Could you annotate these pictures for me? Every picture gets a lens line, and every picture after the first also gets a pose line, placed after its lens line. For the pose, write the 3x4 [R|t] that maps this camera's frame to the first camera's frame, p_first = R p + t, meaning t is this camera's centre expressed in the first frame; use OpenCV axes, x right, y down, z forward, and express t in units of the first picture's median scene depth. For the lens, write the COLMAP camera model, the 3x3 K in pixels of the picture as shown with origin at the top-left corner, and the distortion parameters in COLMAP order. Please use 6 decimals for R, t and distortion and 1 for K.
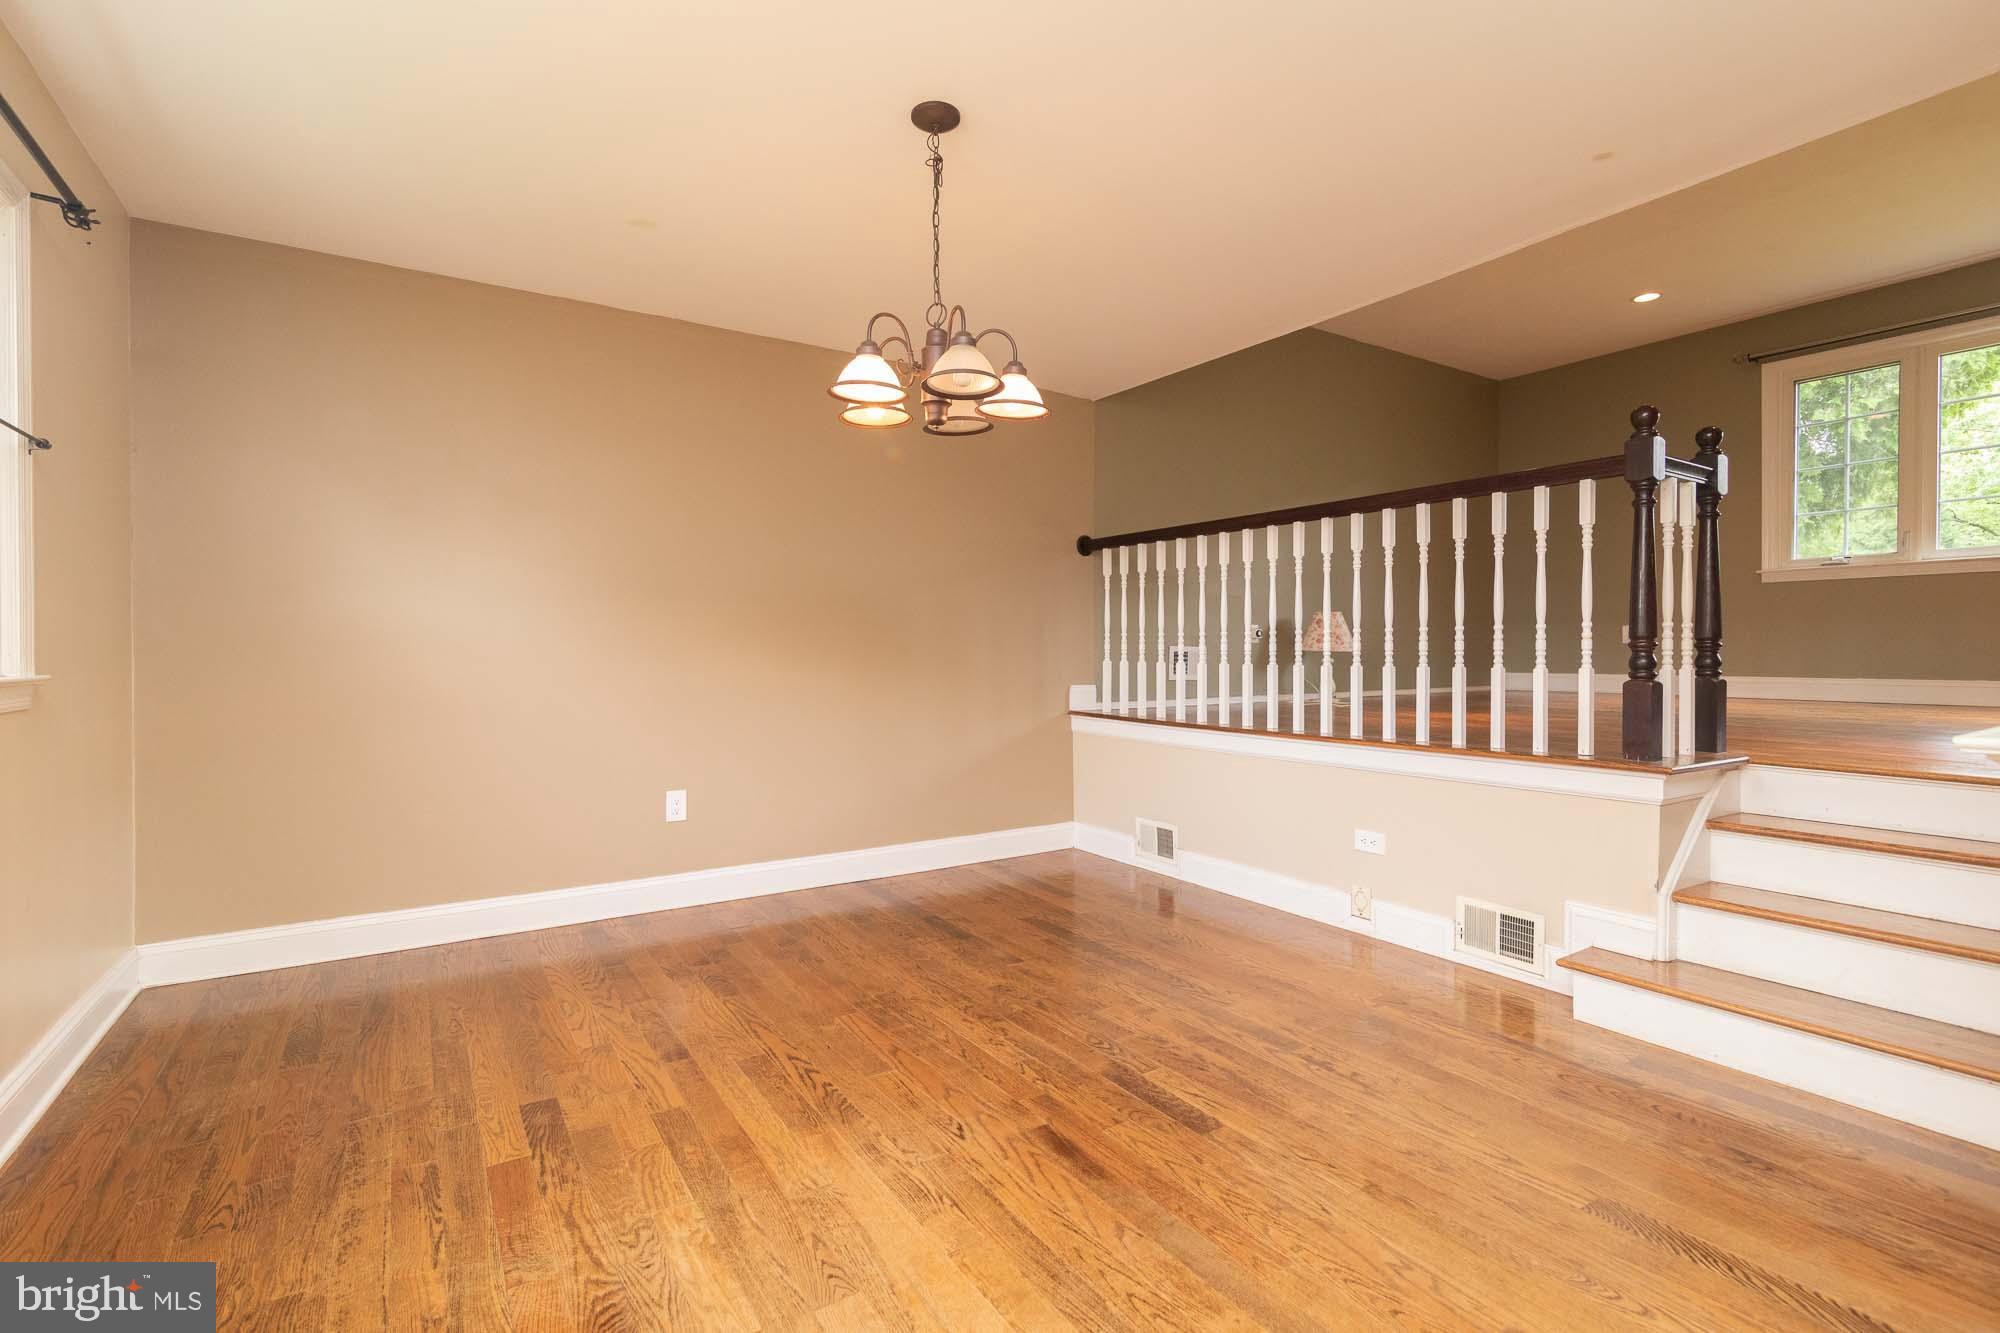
lens RADIAL K [[936.9, 0, 1001.7], [0, 936.9, 663.6], [0, 0, 1]] dist [0.008497, -0.000023]
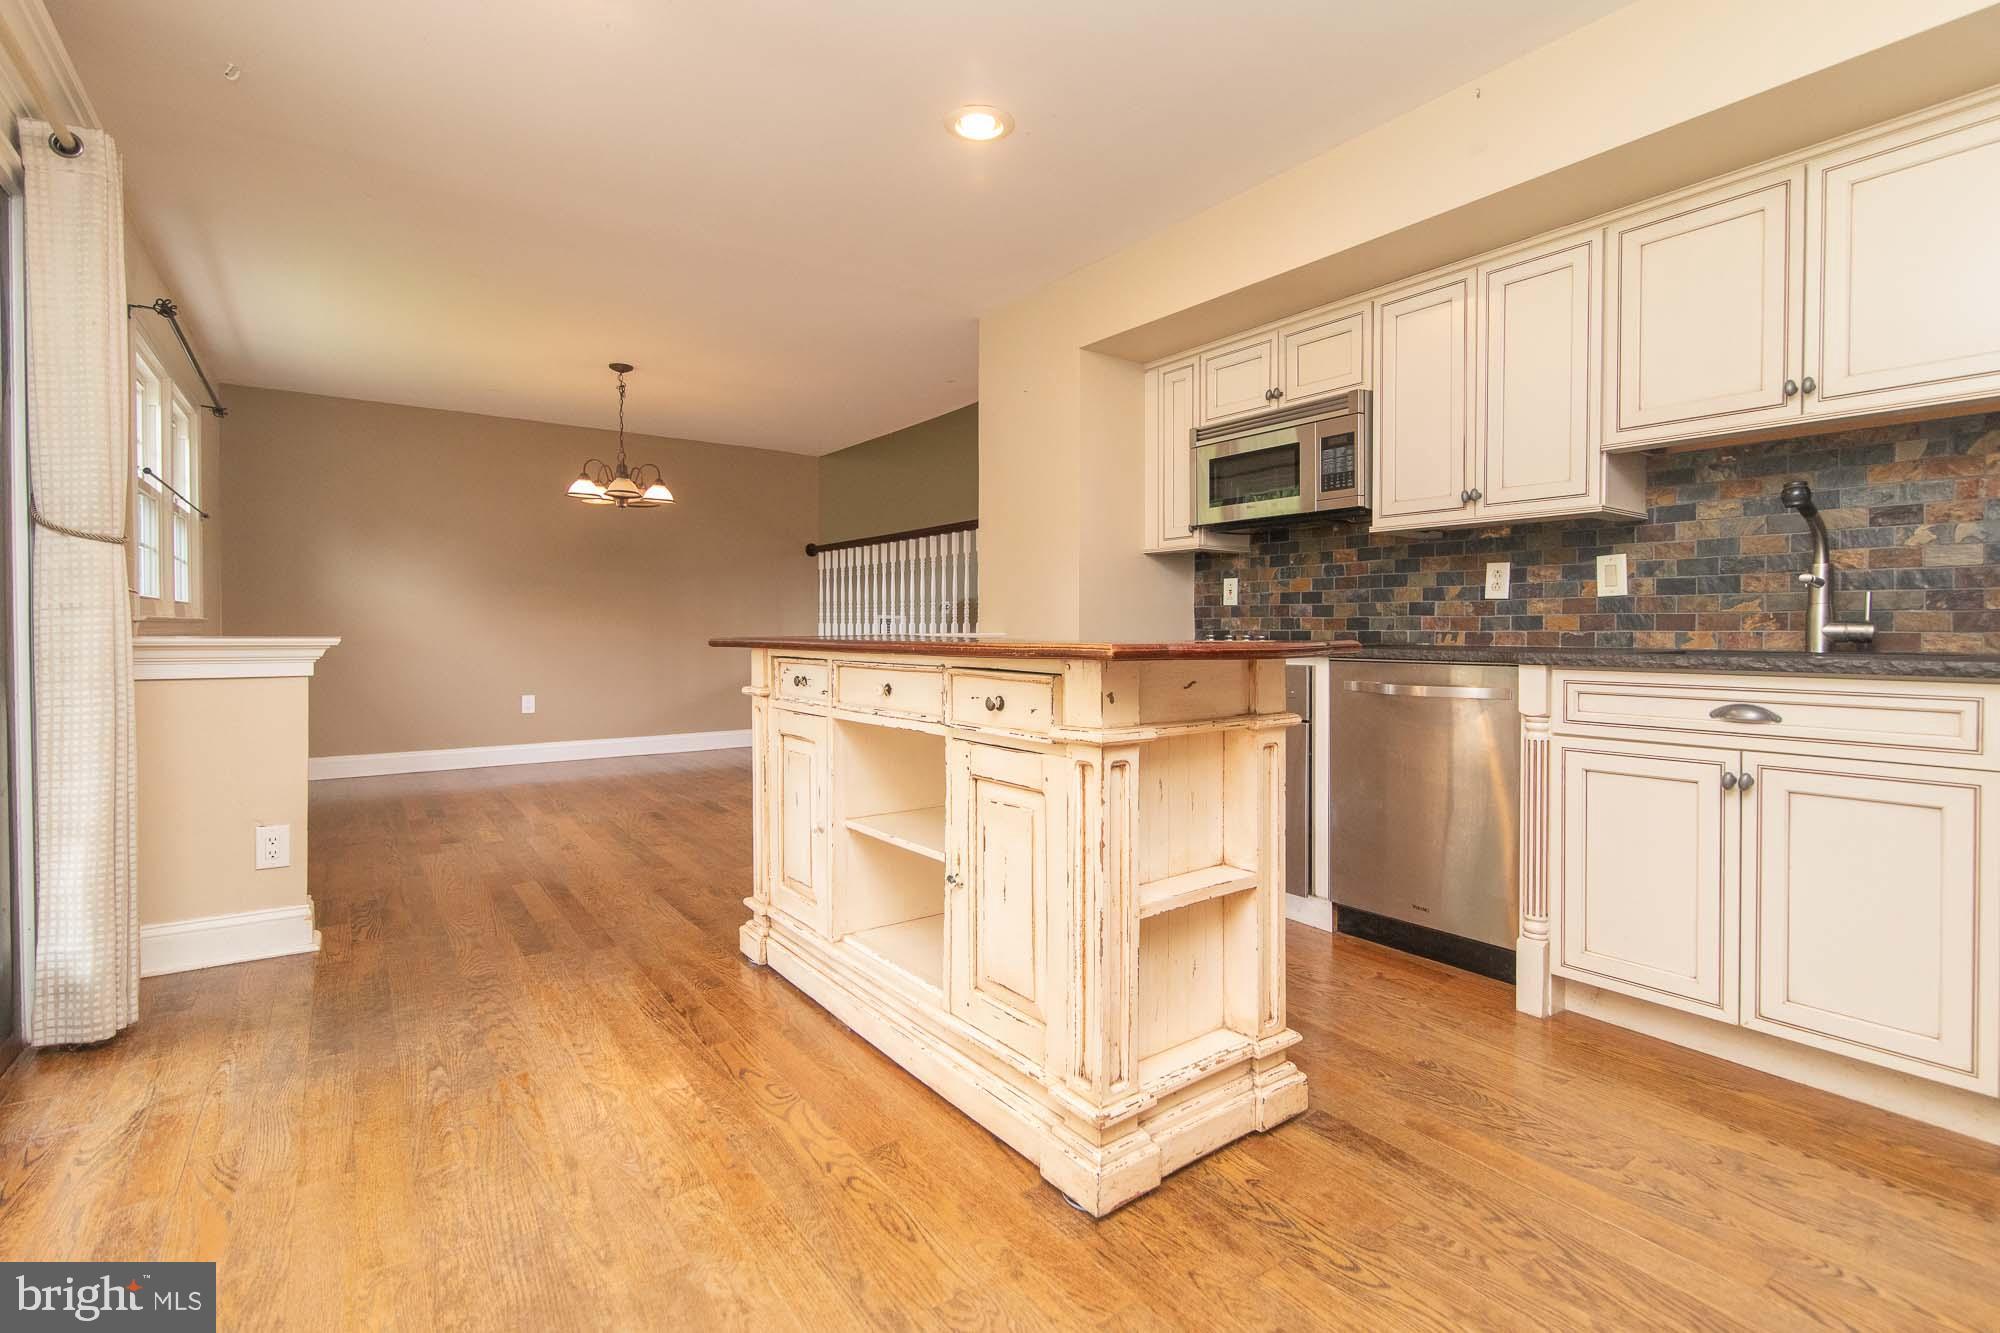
lens RADIAL K [[936.9, 0, 1005.0], [0, 936.9, 651.6], [0, 0, 1]] dist [0.008497, -0.000023]
pose [[0.999024, 0.004006, 0.043998, 0.718175], [-0.004513, 0.999924, 0.011433, 0.050854], [-0.043948, -0.011620, 0.998966, -1.211586]]
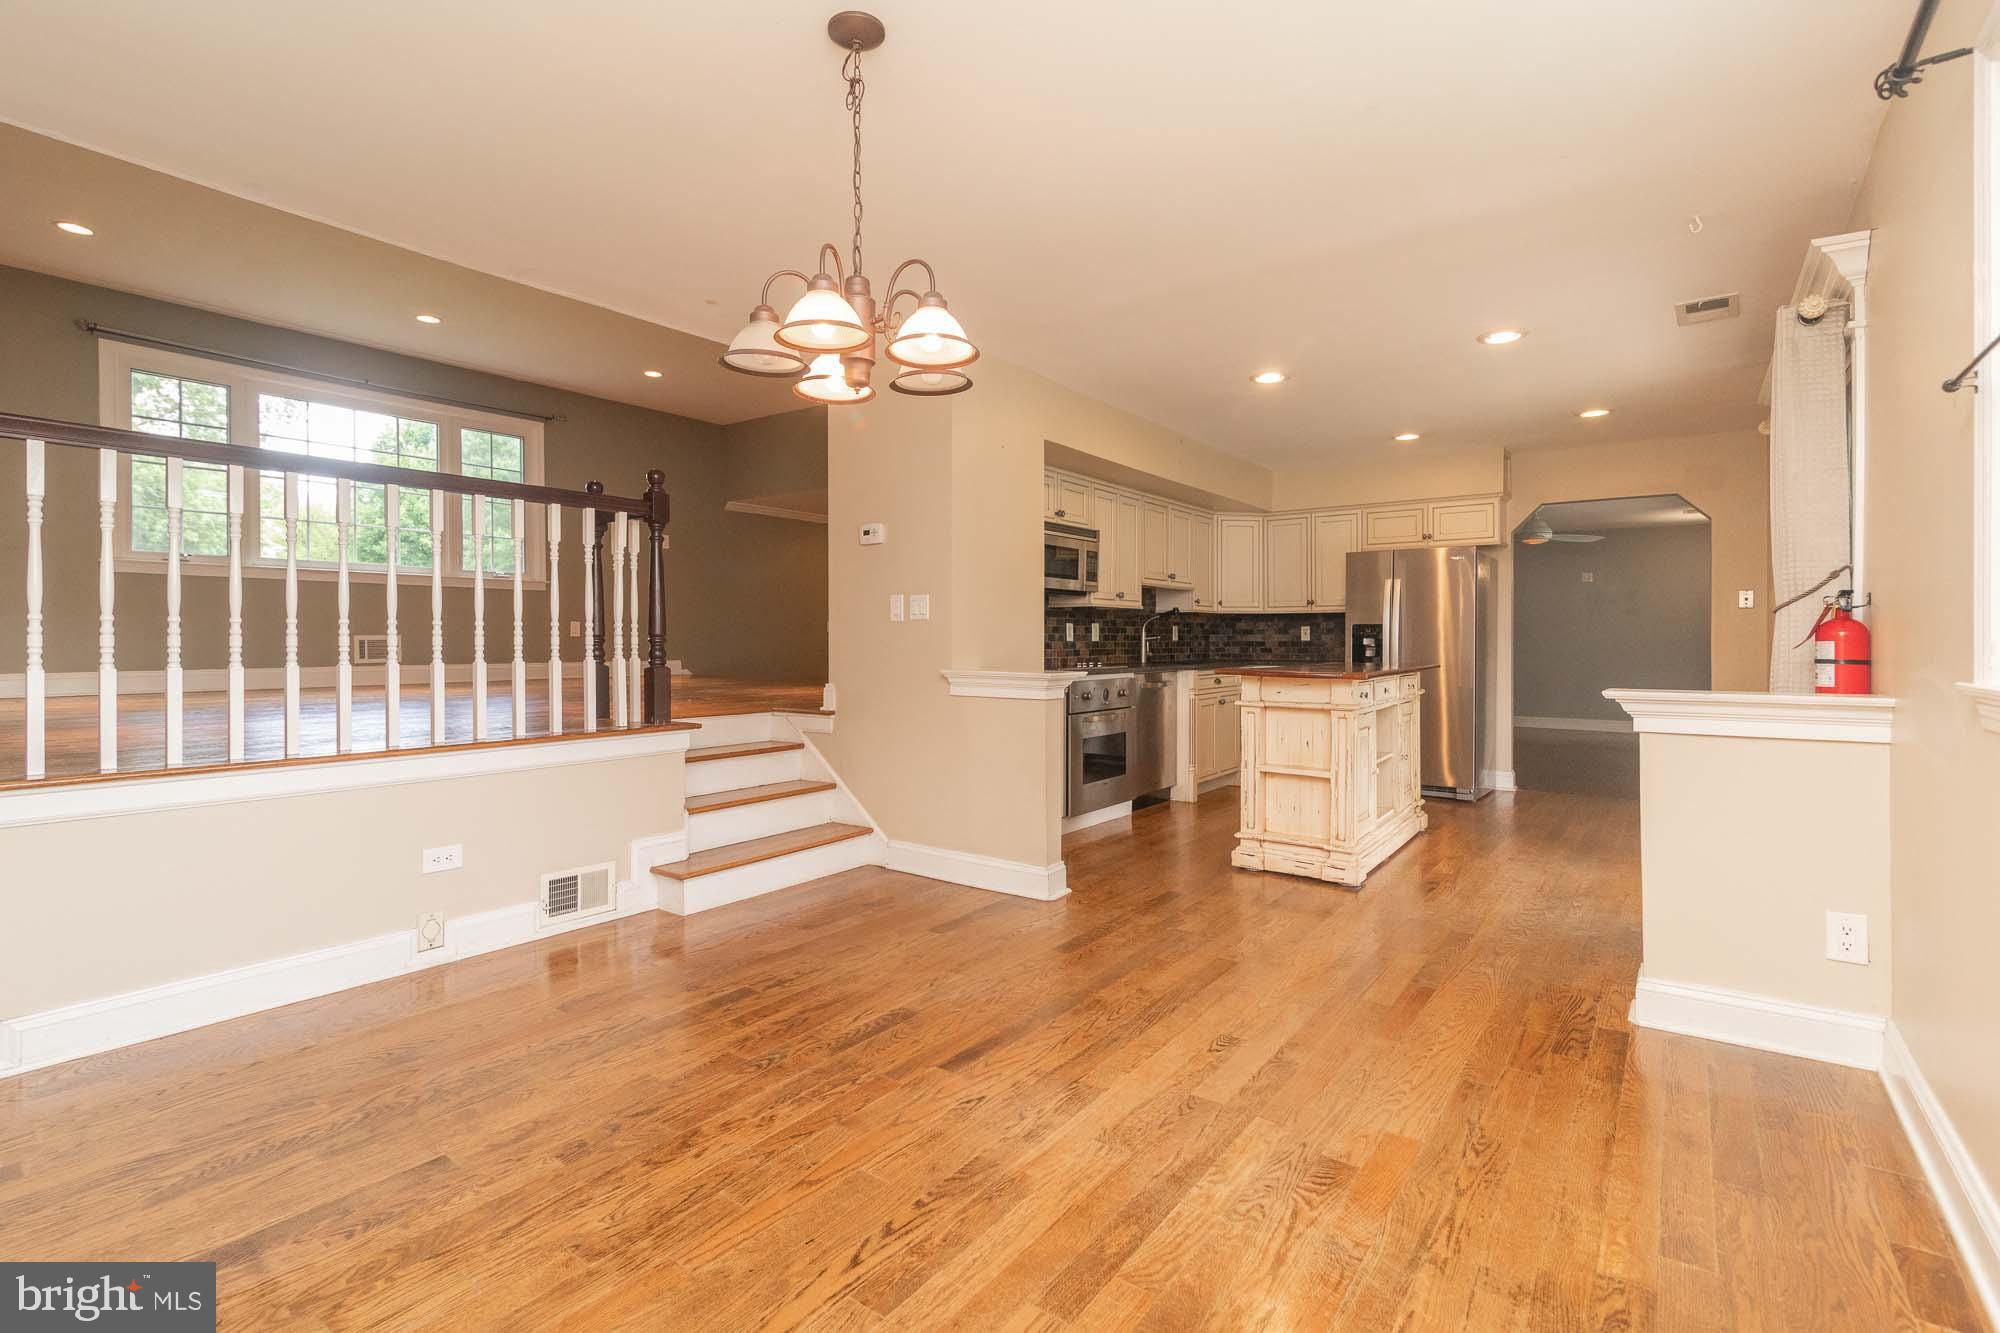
lens RADIAL K [[936.9, 0, 1004.0], [0, 936.9, 648.9], [0, 0, 1]] dist [0.008497, -0.000023]
pose [[-0.370185, -0.005732, 0.928940, -0.867360], [0.012242, 0.999864, 0.011047, -0.018274], [-0.928877, 0.015461, -0.370064, 1.130173]]
